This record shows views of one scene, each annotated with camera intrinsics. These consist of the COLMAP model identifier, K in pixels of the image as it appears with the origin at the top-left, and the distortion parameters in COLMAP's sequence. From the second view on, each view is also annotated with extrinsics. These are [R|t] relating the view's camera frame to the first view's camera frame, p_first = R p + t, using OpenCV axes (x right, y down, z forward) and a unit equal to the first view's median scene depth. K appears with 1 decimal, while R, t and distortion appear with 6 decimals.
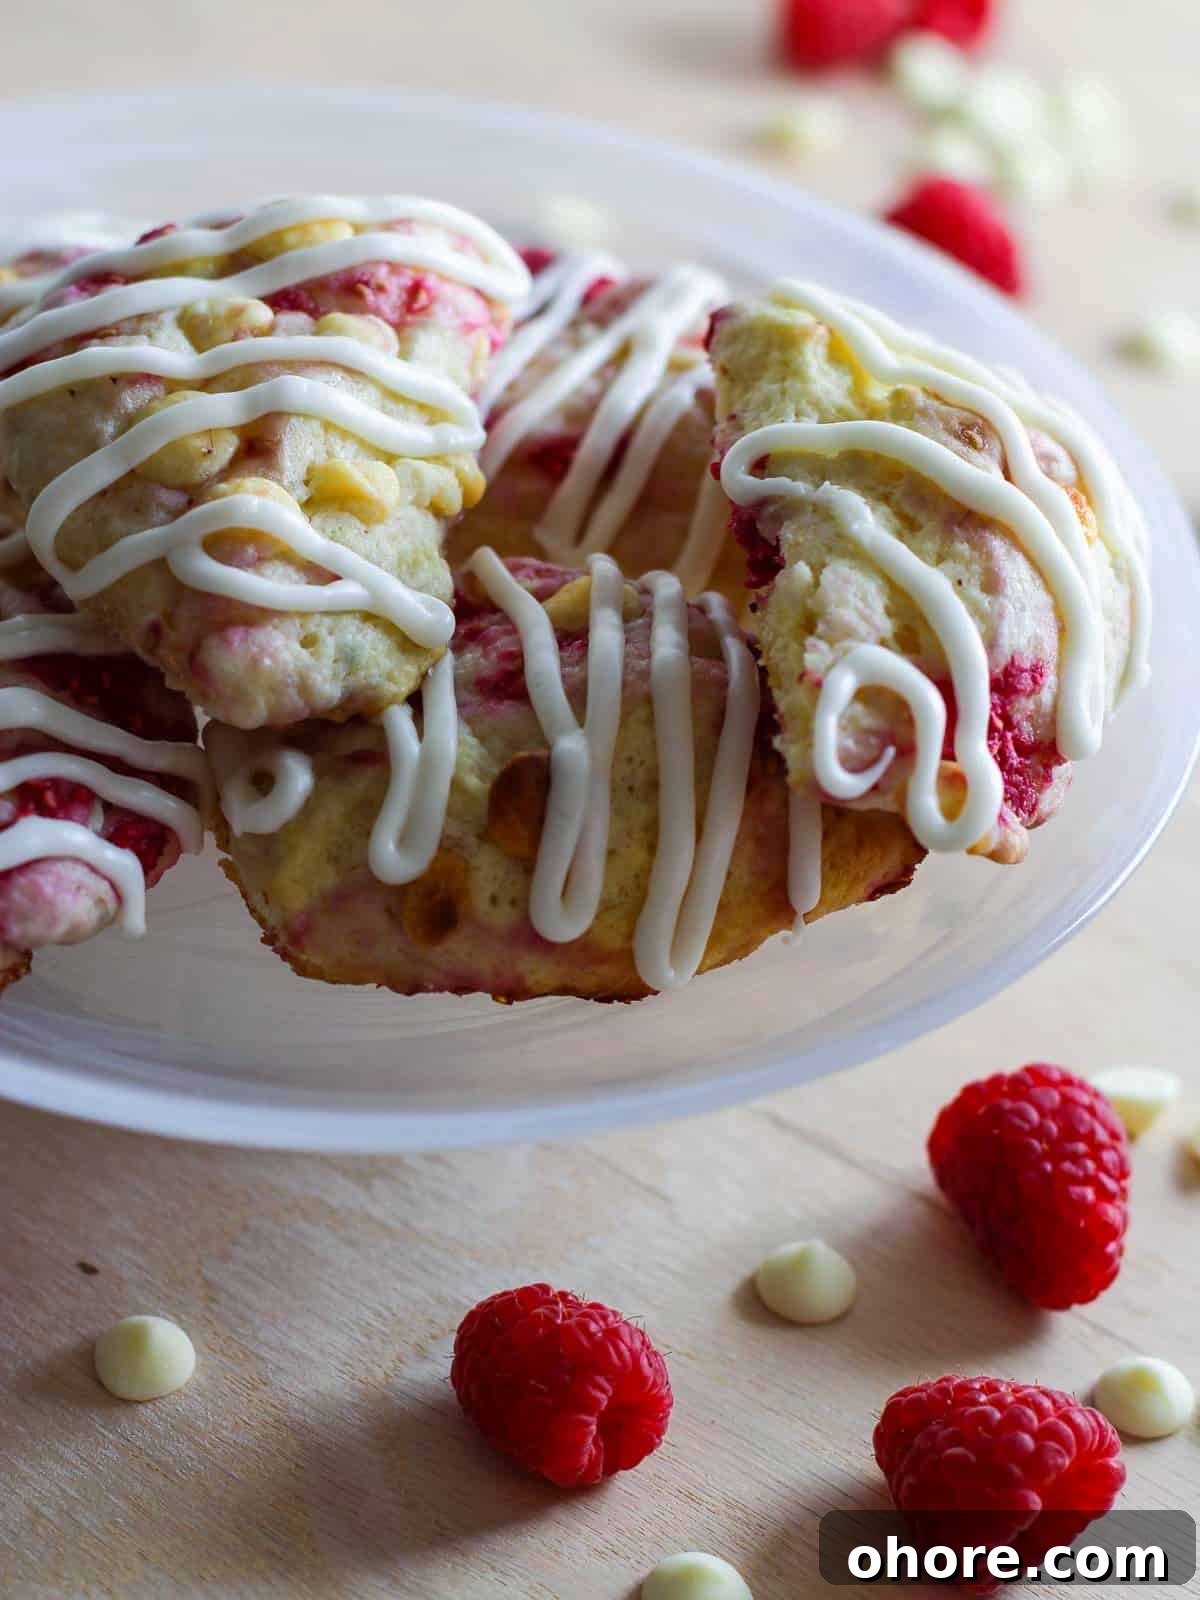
lens RADIAL K [[4639.9, 0, 600.0], [0, 4639.9, 800.0], [0, 0, 1]] dist [-0.333148, -0.384259]
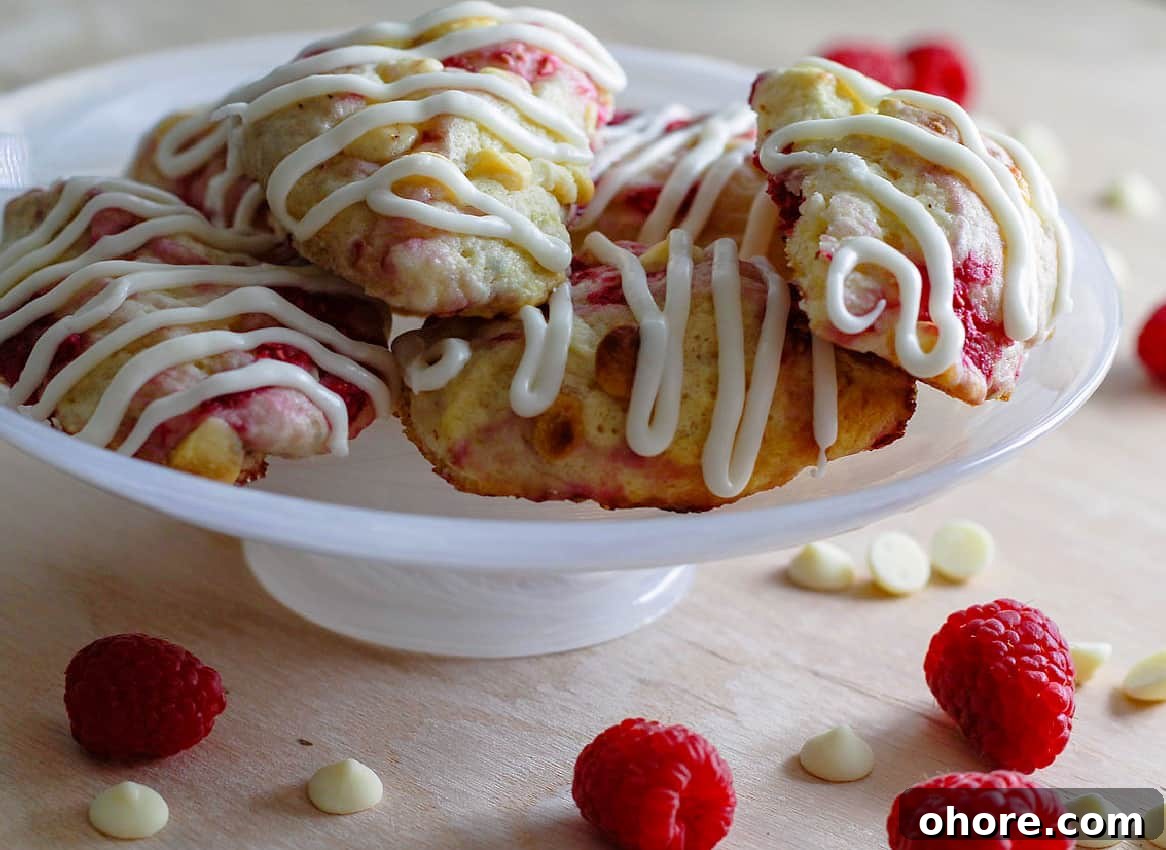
lens RADIAL K [[3537.5, 0, 583.0], [0, 3537.5, 425.0], [0, 0, 1]] dist [-0.296471, -0.725534]
pose [[0.999077, -0.017107, -0.039393, 0.013428], [0.007321, 0.971658, -0.236279, 0.266643], [0.042318, 0.235773, 0.970886, -0.025458]]
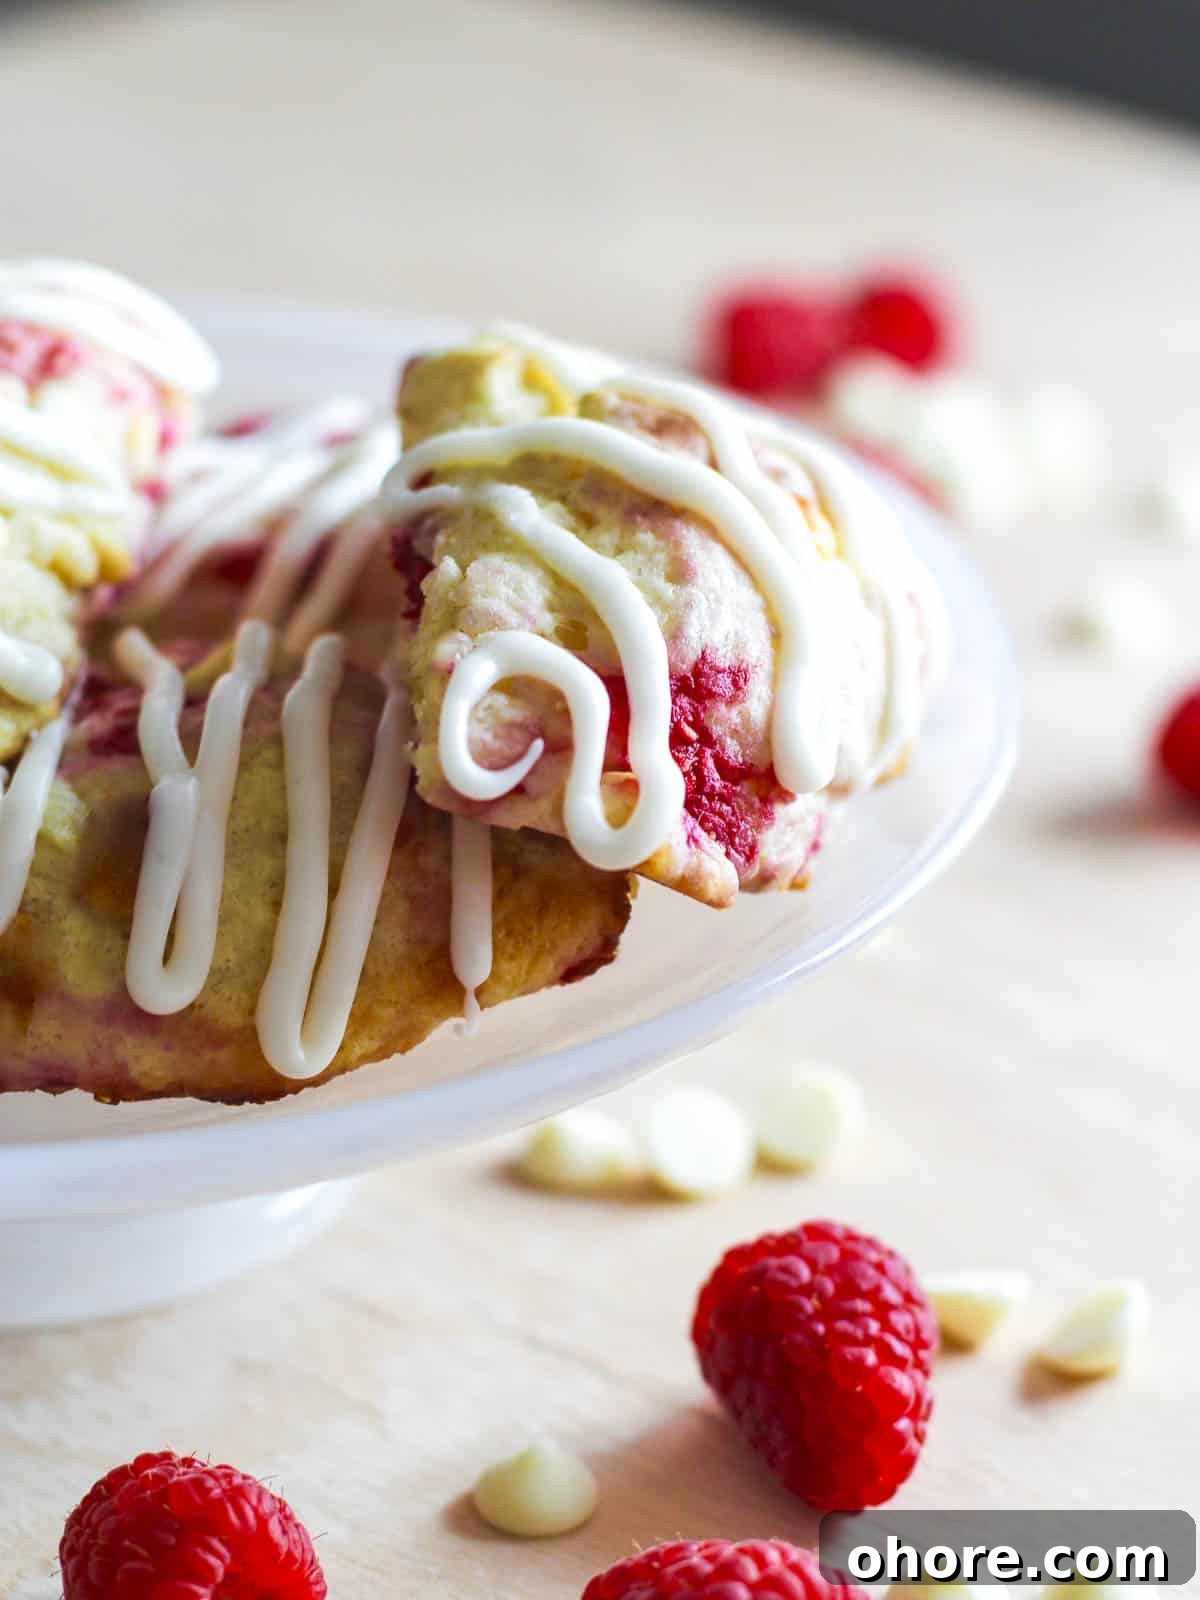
lens RADIAL K [[4639.9, 0, 600.0], [0, 4639.9, 800.0], [0, 0, 1]] dist [-0.333148, -0.384259]
pose [[0.994693, -0.050826, -0.089457, 0.141649], [0.028947, 0.972590, -0.230719, 0.182301], [0.098732, 0.226905, 0.968899, 0.202432]]
